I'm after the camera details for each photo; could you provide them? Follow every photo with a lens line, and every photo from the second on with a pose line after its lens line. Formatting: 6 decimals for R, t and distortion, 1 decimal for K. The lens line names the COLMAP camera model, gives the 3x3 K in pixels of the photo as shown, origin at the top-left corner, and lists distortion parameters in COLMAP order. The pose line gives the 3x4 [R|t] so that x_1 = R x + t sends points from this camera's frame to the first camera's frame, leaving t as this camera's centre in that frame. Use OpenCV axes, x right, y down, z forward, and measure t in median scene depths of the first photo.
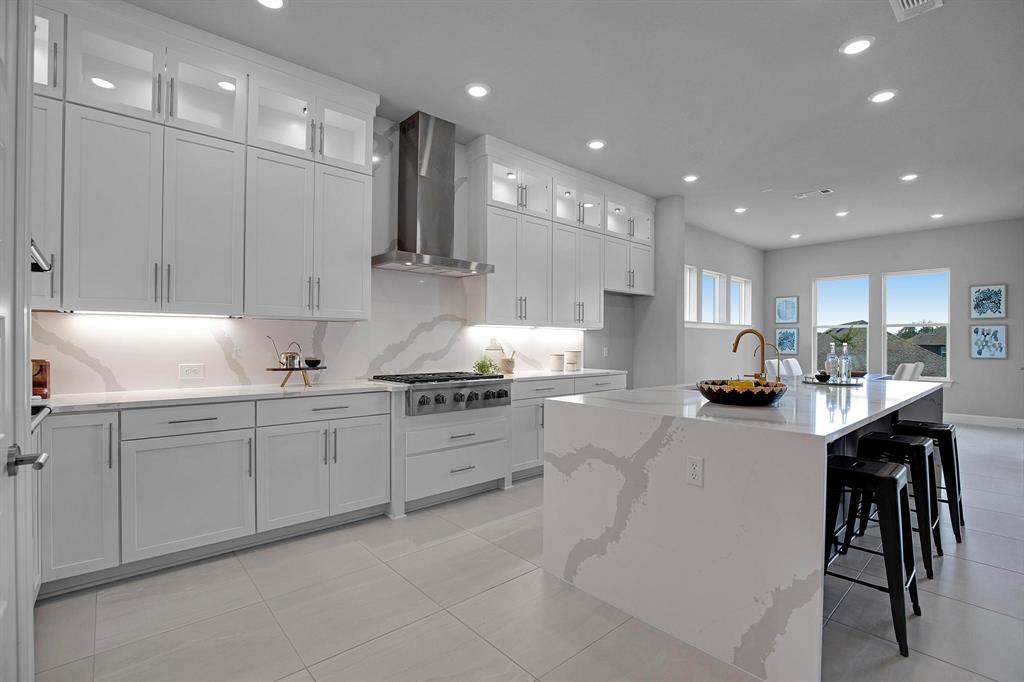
lens RADIAL K [[466.4, 0, 523.7], [0, 466.4, 342.9], [0, 0, 1]] dist [-0.026439, 0.002562]
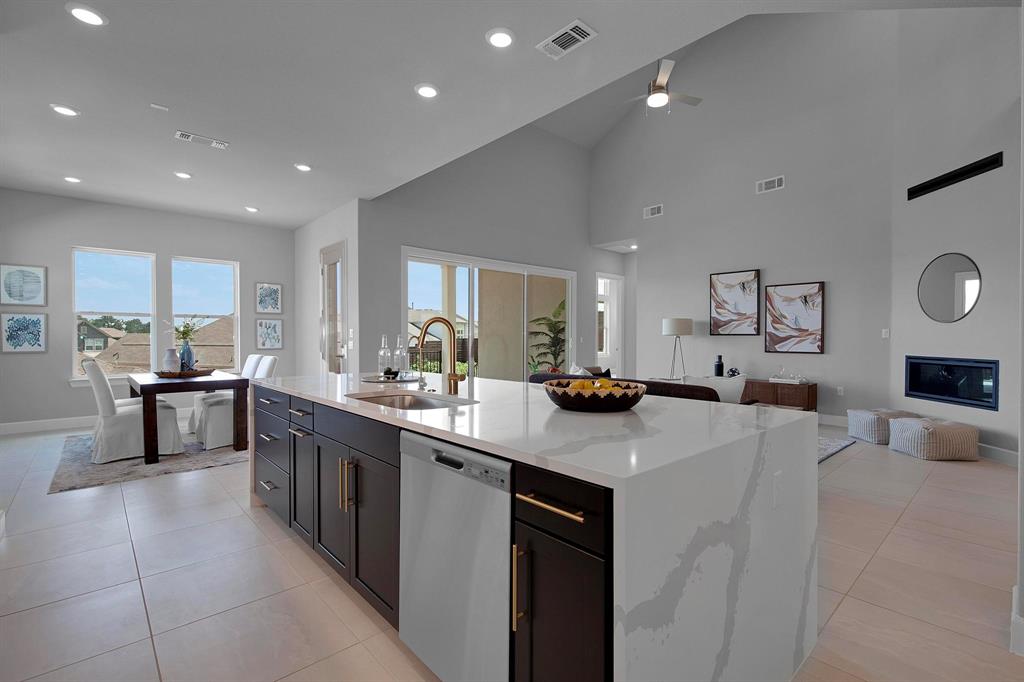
lens RADIAL K [[466.4, 0, 516.0], [0, 466.4, 342.6], [0, 0, 1]] dist [-0.026439, 0.002562]
pose [[-0.001912, -0.014571, 0.999892, -0.166807], [-0.001016, 0.999893, 0.014569, 0.001586], [-0.999998, -0.000988, -0.001926, 0.554066]]
